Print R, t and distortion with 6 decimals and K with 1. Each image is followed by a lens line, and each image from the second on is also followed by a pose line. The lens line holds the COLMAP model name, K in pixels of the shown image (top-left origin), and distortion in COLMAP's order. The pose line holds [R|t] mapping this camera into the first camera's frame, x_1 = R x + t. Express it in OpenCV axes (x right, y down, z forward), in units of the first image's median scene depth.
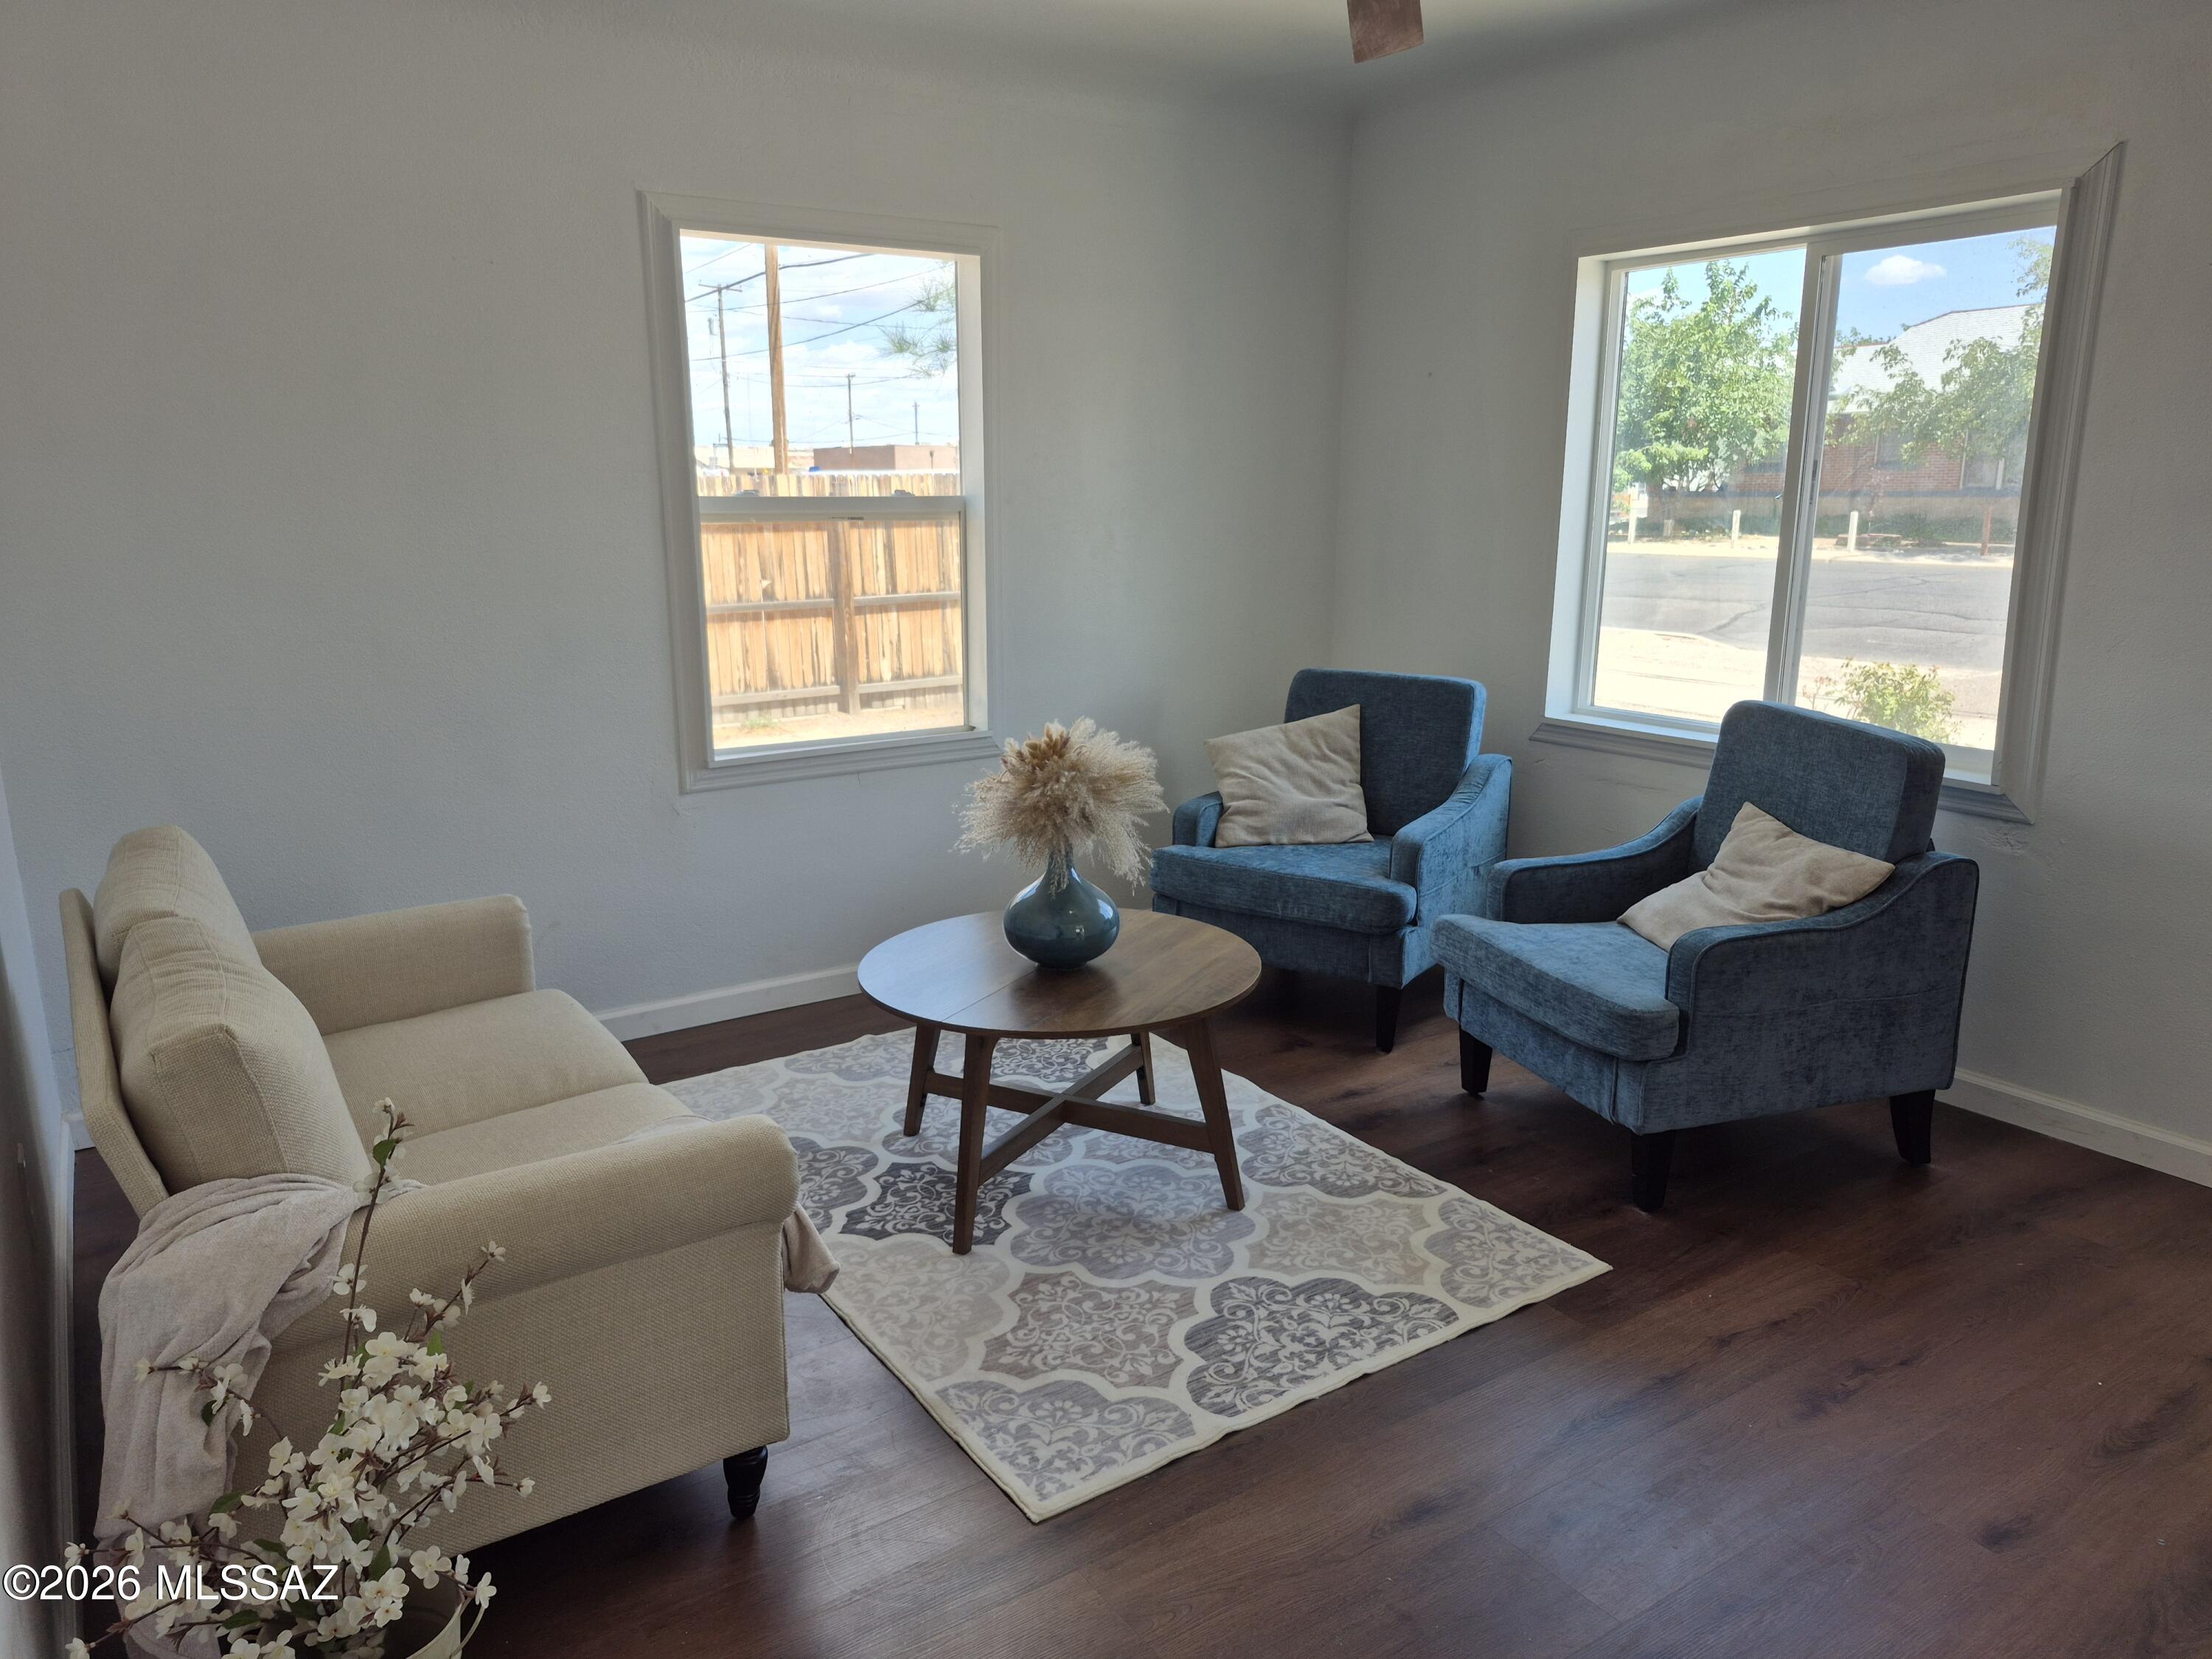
lens RADIAL K [[1503.5, 0, 1089.3], [0, 1503.5, 848.3], [0, 0, 1]] dist [0.057257, -0.014457]
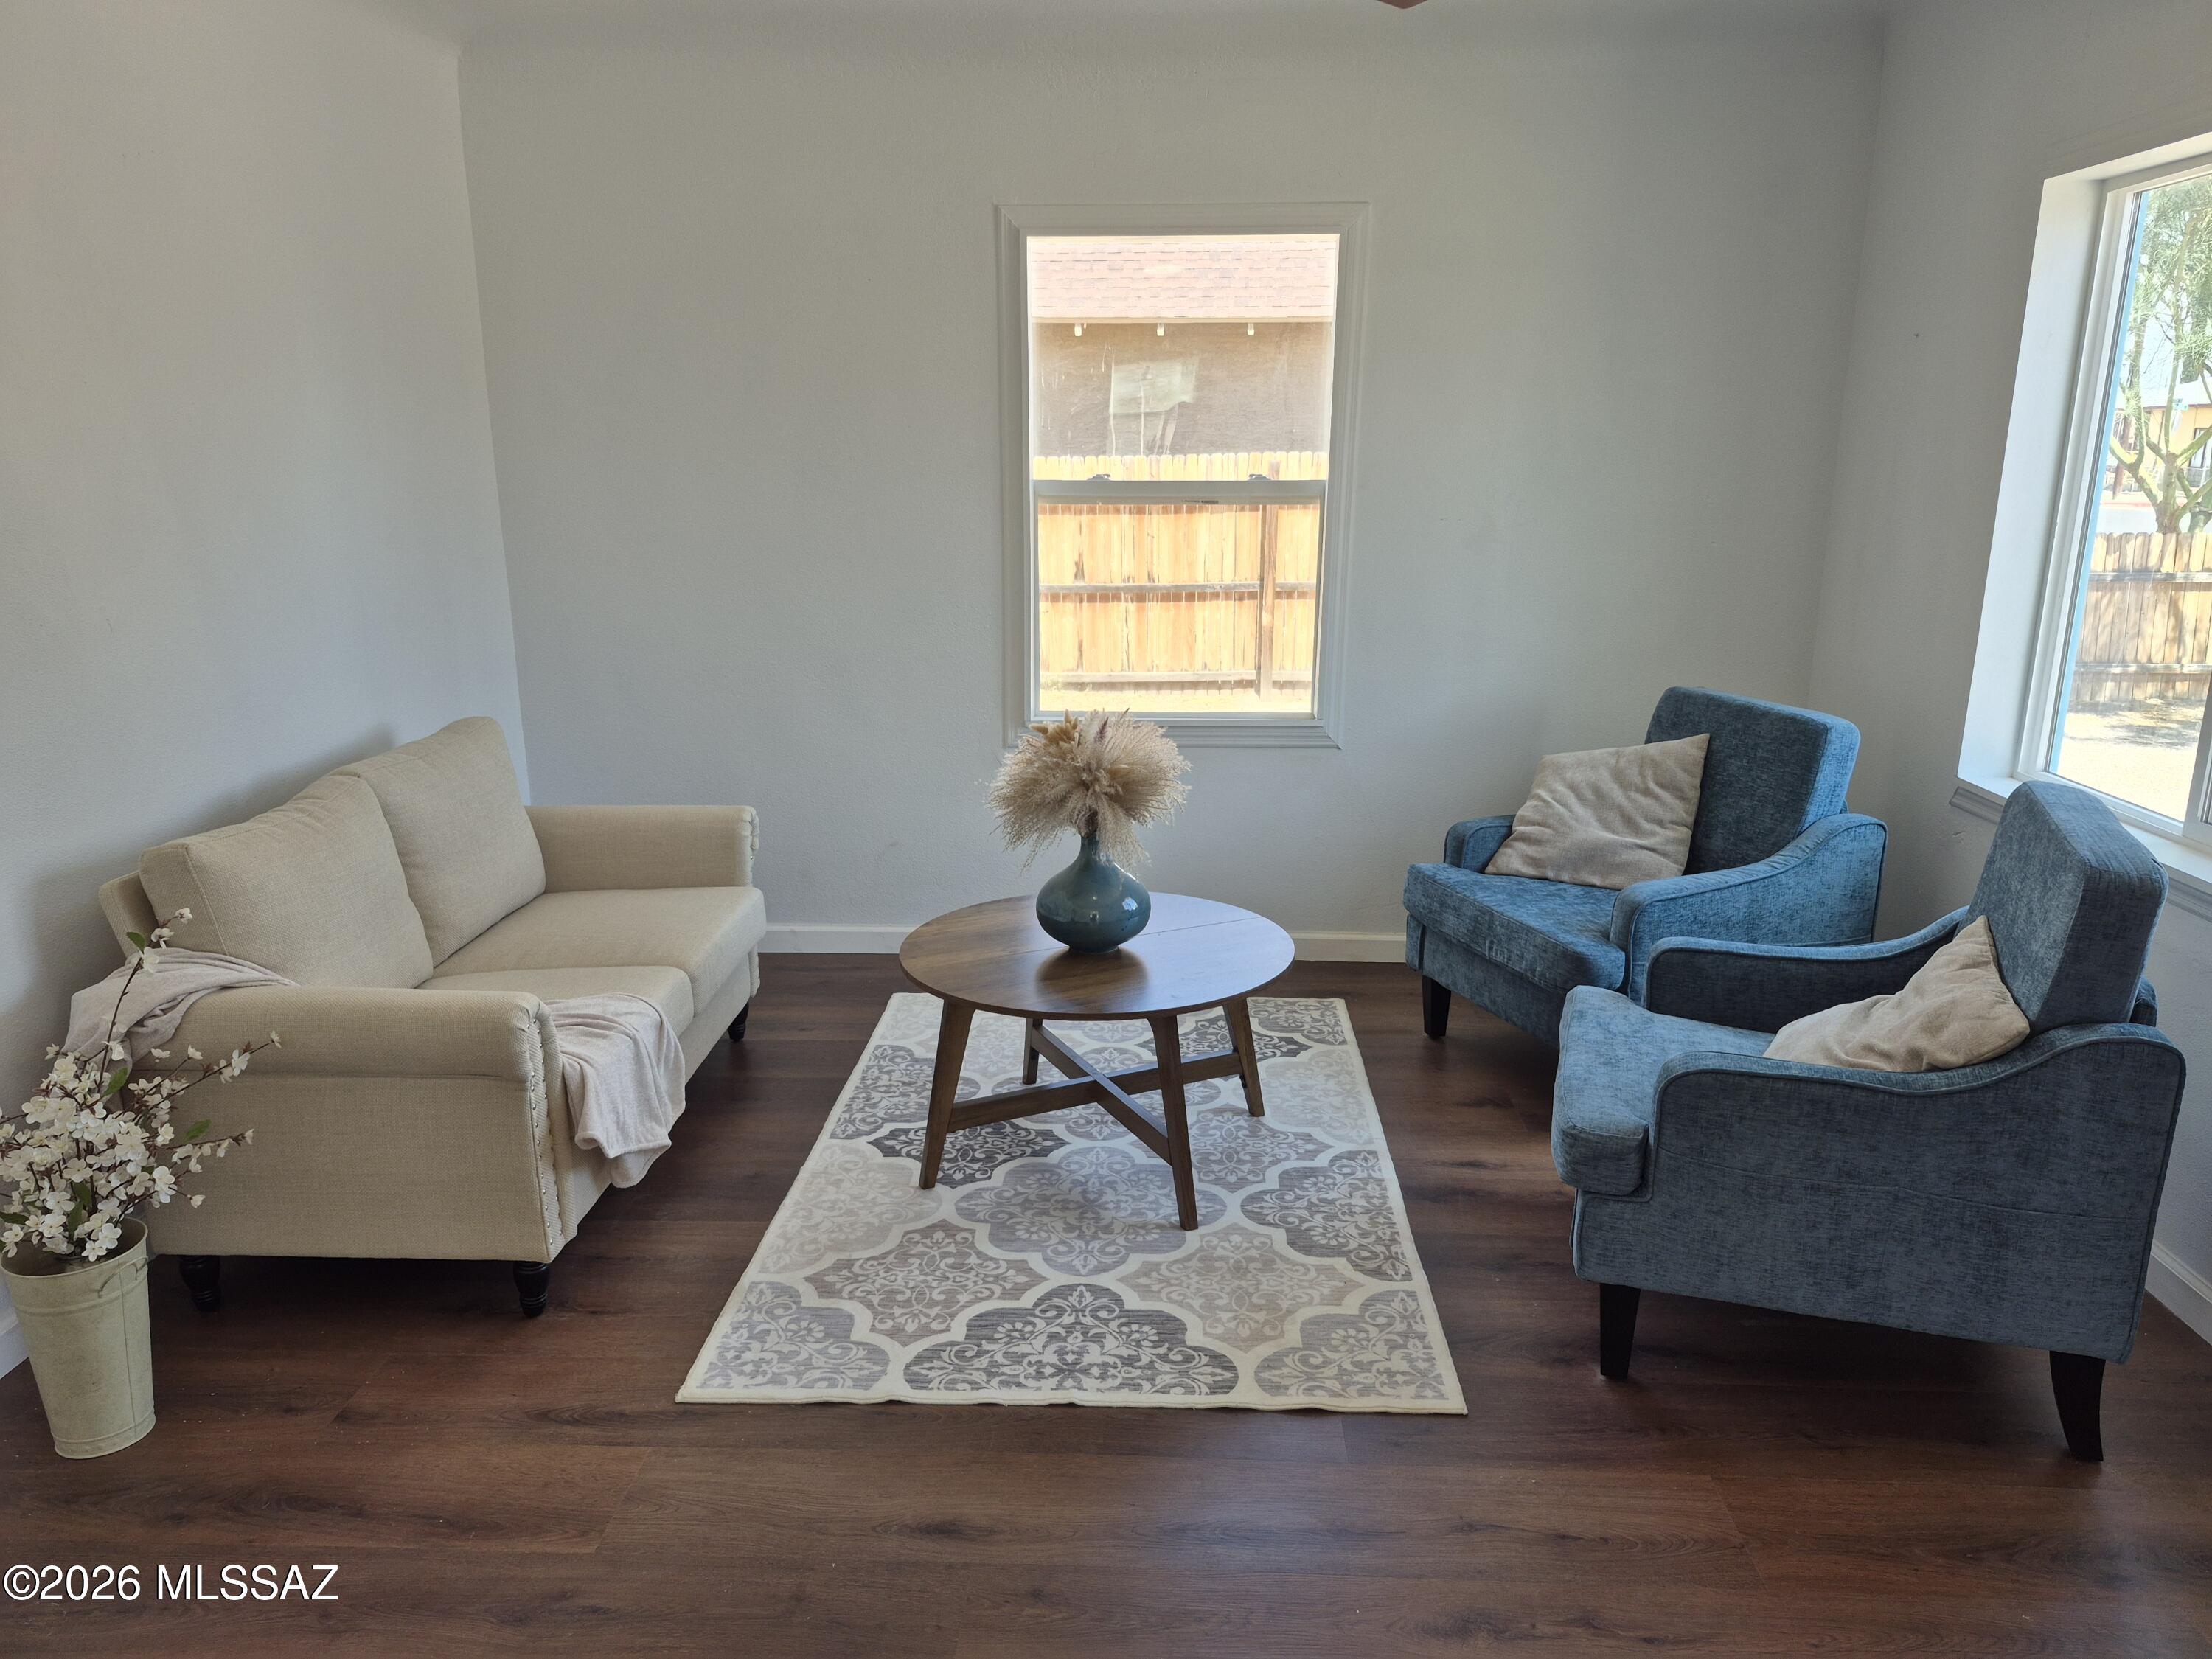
lens RADIAL K [[1503.5, 0, 1089.9], [0, 1503.5, 825.2], [0, 0, 1]] dist [0.057257, -0.014457]
pose [[0.816696, 0.144172, -0.558769, 0.516740], [-0.141017, 0.988793, 0.049015, -0.052212], [0.559573, 0.038766, 0.827874, 0.142481]]
